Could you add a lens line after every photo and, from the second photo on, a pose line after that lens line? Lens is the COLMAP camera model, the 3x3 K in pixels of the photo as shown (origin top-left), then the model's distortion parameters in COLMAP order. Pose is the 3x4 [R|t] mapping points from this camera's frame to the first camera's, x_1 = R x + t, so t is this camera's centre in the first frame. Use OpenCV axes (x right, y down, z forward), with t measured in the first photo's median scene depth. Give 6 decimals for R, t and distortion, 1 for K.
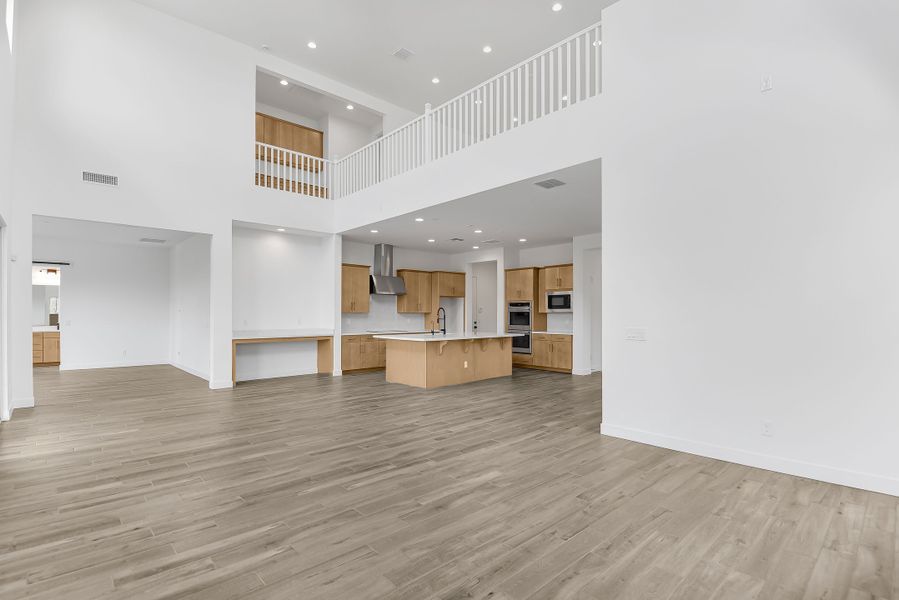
lens RADIAL K [[430.4, 0, 447.0], [0, 430.4, 327.7], [0, 0, 1]] dist [0.001775, -0.018714]
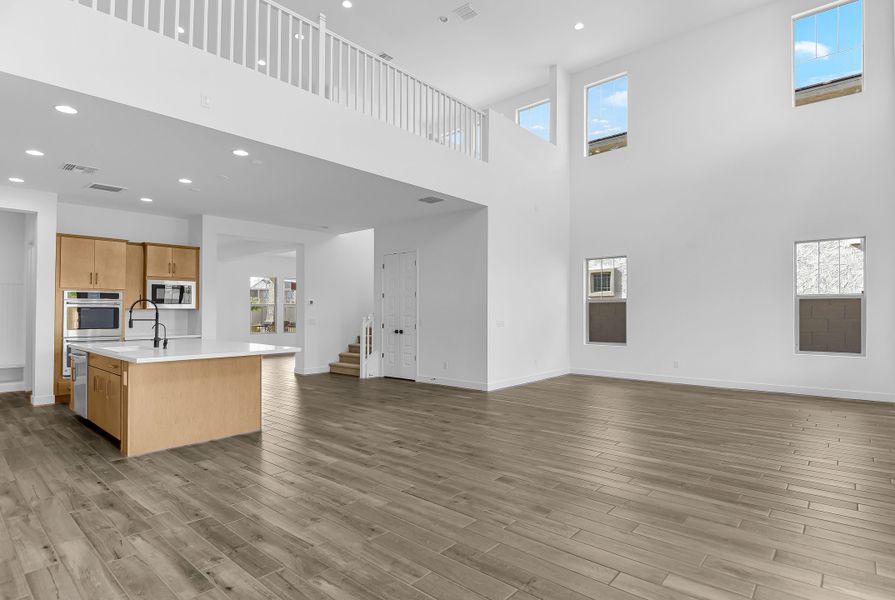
lens RADIAL K [[462.6, 0, 439.4], [0, 462.6, 312.1], [0, 0, 1]] dist [0.000536, -0.023991]
pose [[-0.093863, -0.001456, 0.995584, -0.611259], [0.035348, 0.999364, 0.004795, -0.018934], [-0.994957, 0.035642, -0.093752, 0.666170]]
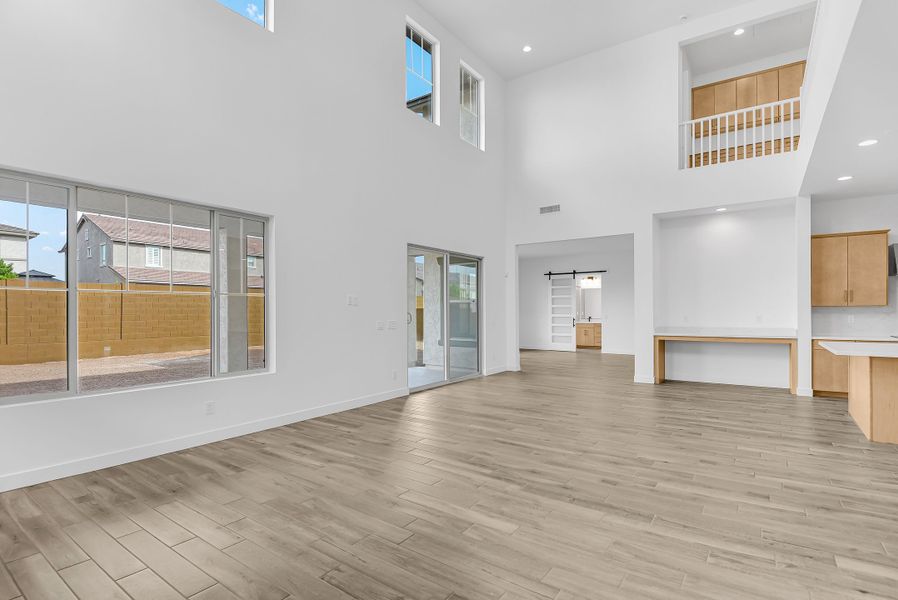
lens RADIAL K [[434.1, 0, 451.1], [0, 434.1, 313.1], [0, 0, 1]] dist [0.002982, -0.021888]
pose [[0.215534, 0.004890, -0.976484, 0.311008], [-0.028312, 0.999598, -0.001243, -0.007375], [0.976086, 0.027915, 0.215586, 0.284784]]
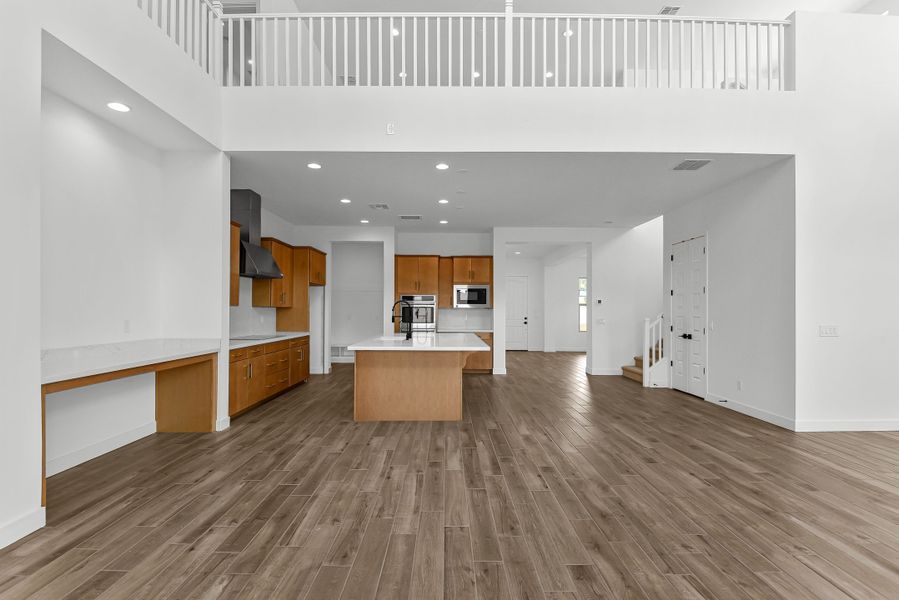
lens RADIAL K [[418.7, 0, 447.5], [0, 418.7, 311.6], [0, 0, 1]] dist [0.000367, -0.016056]
pose [[0.678249, 0.001345, 0.734831, -0.446593], [0.020025, 0.999593, -0.020313, -0.012448], [-0.734559, 0.028492, 0.677946, 0.477231]]
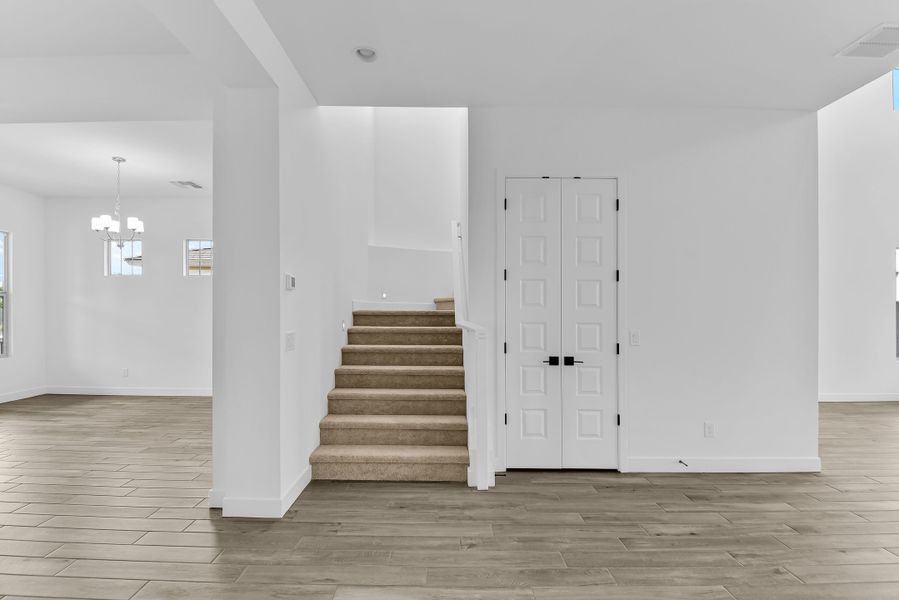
lens RADIAL K [[434.6, 0, 451.6], [0, 434.6, 313.1], [0, 0, 1]] dist [0.002982, -0.021888]
pose [[-0.751635, -0.009738, 0.659508, 0.171771], [0.010714, 0.999579, 0.026969, -0.030656], [-0.659493, 0.027337, -0.751214, 1.015736]]
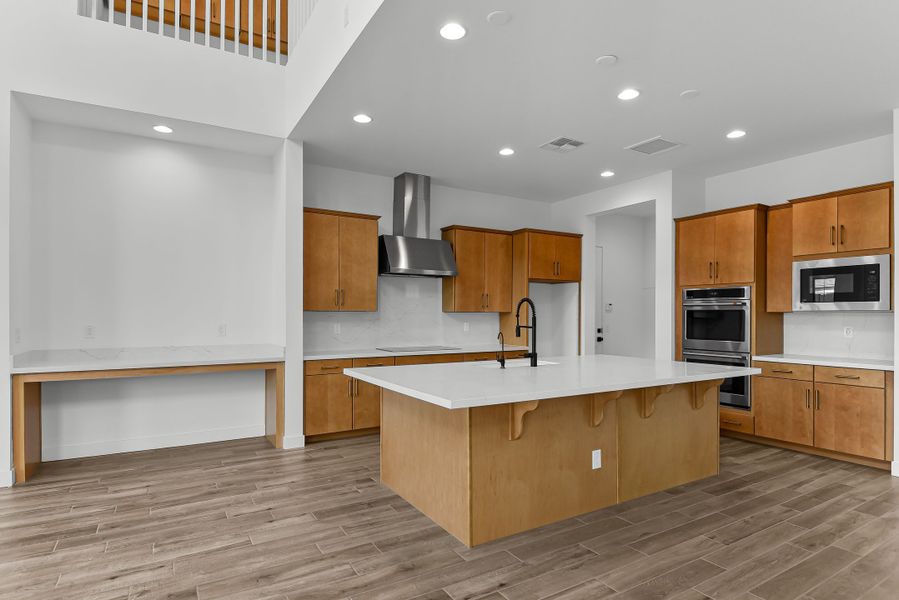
lens RADIAL K [[483.9, 0, 443.4], [0, 483.9, 314.7], [0, 0, 1]] dist [0.041230, -0.043429]
pose [[0.977681, 0.003791, -0.210062, 0.005724], [-0.011261, 0.999346, -0.034375, -0.014939], [0.209794, 0.035973, 0.977084, 0.533039]]
